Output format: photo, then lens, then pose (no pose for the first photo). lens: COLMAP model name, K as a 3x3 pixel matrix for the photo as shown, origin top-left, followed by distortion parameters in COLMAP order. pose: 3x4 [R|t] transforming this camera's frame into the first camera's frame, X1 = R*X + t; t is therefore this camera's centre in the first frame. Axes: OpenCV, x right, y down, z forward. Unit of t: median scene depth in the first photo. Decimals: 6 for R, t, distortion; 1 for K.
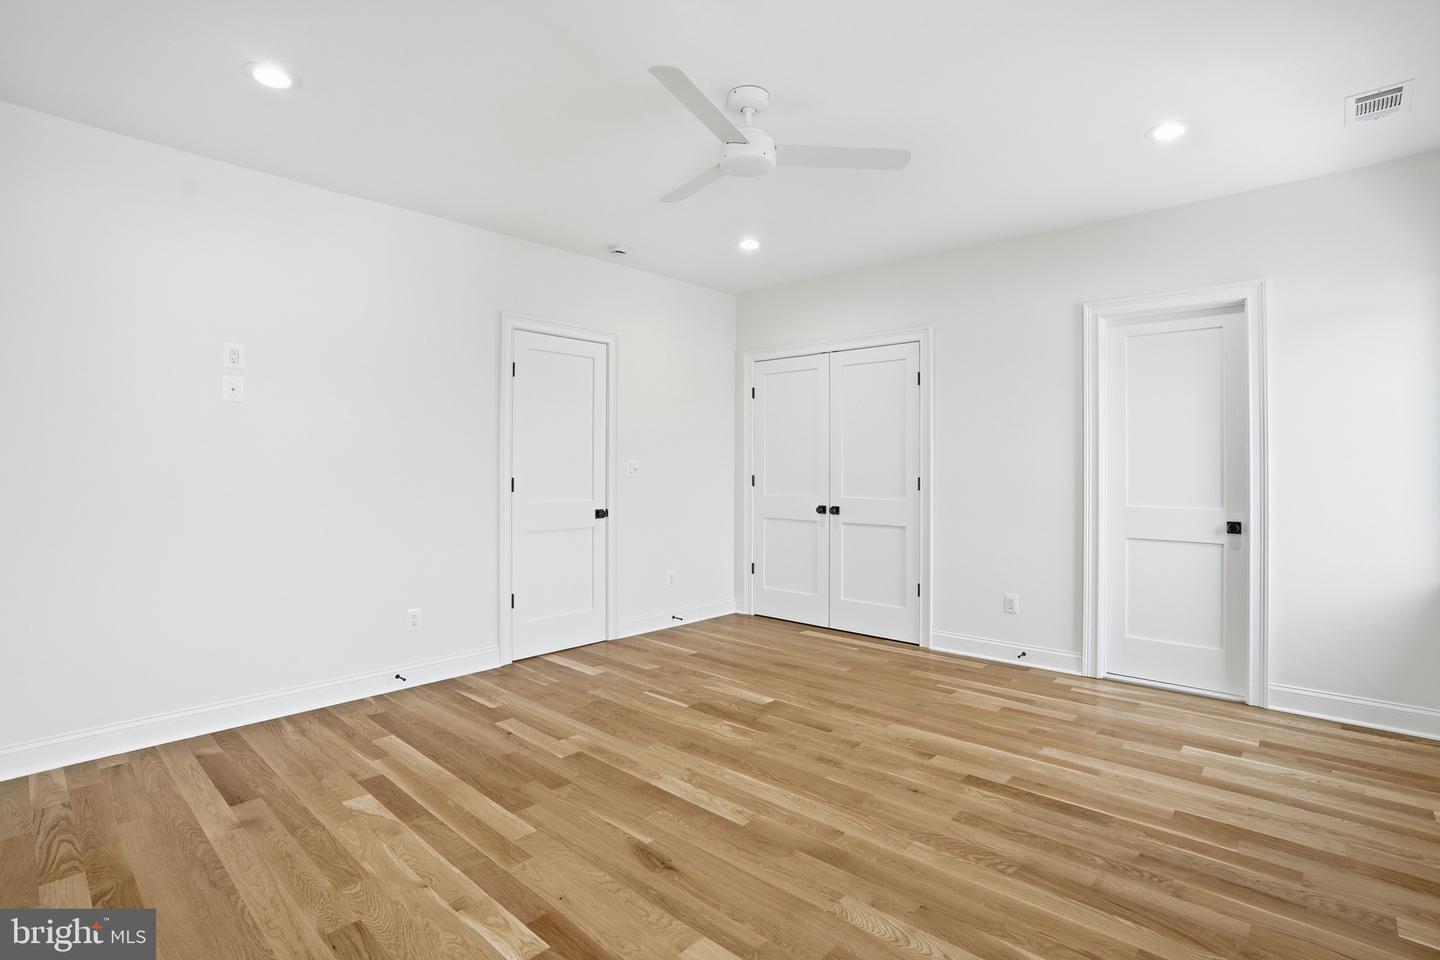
lens RADIAL K [[677.6, 0, 720.3], [0, 677.6, 472.8], [0, 0, 1]] dist [-0.064032, 0.025219]
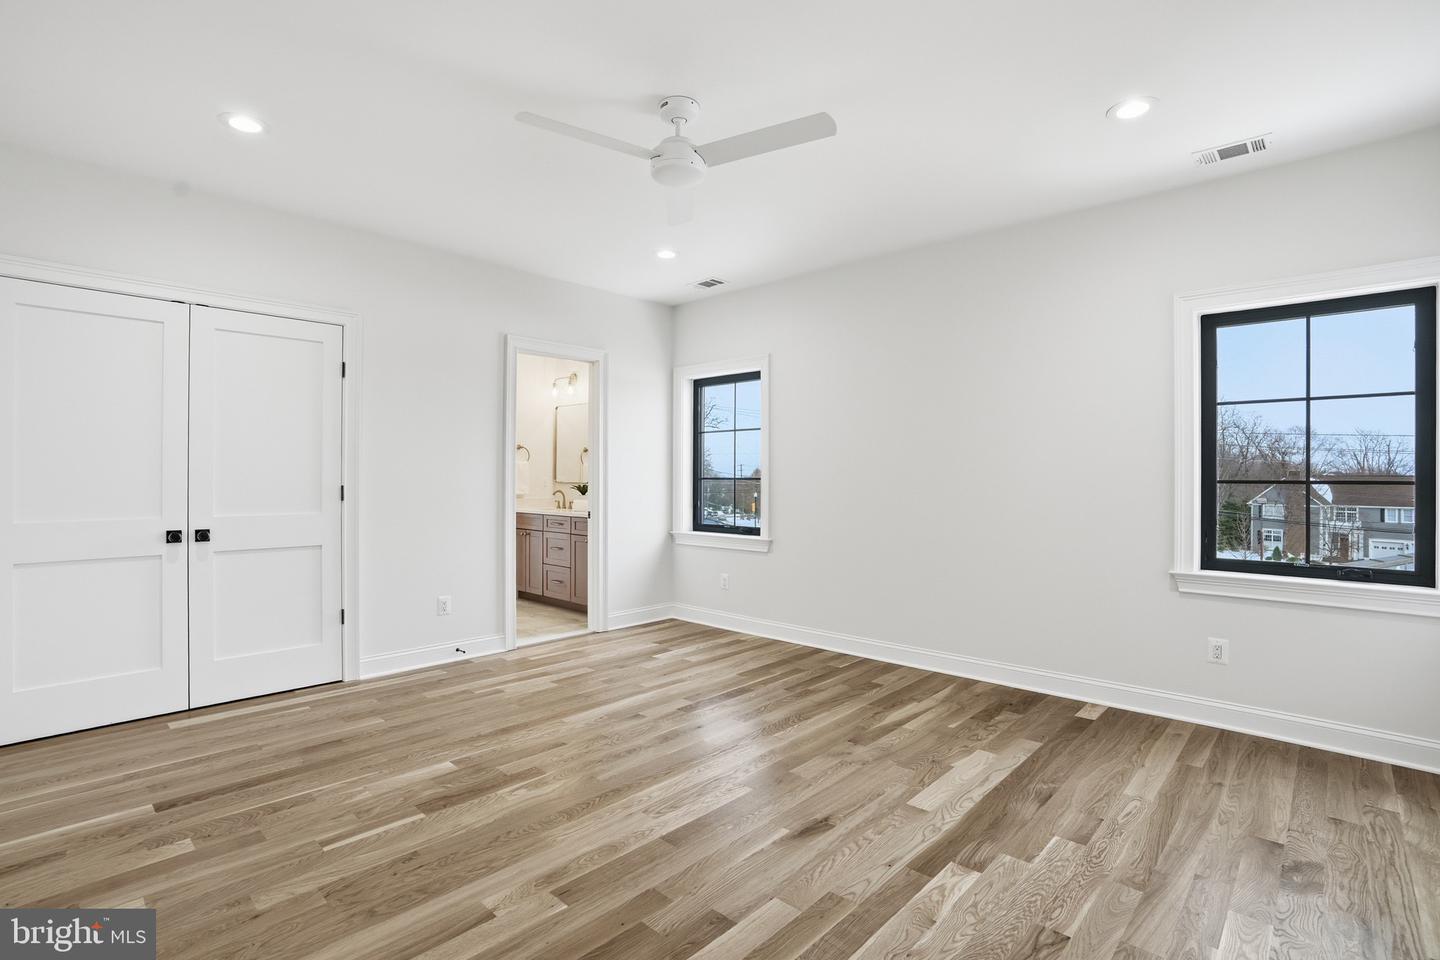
lens RADIAL K [[677.6, 0, 720.3], [0, 677.6, 472.8], [0, 0, 1]] dist [-0.064032, 0.025219]
pose [[0.027942, 0.004735, 0.999598, -0.719237], [0.004835, 0.999976, -0.004872, -0.003331], [-0.999598, 0.004970, 0.027919, 0.662448]]
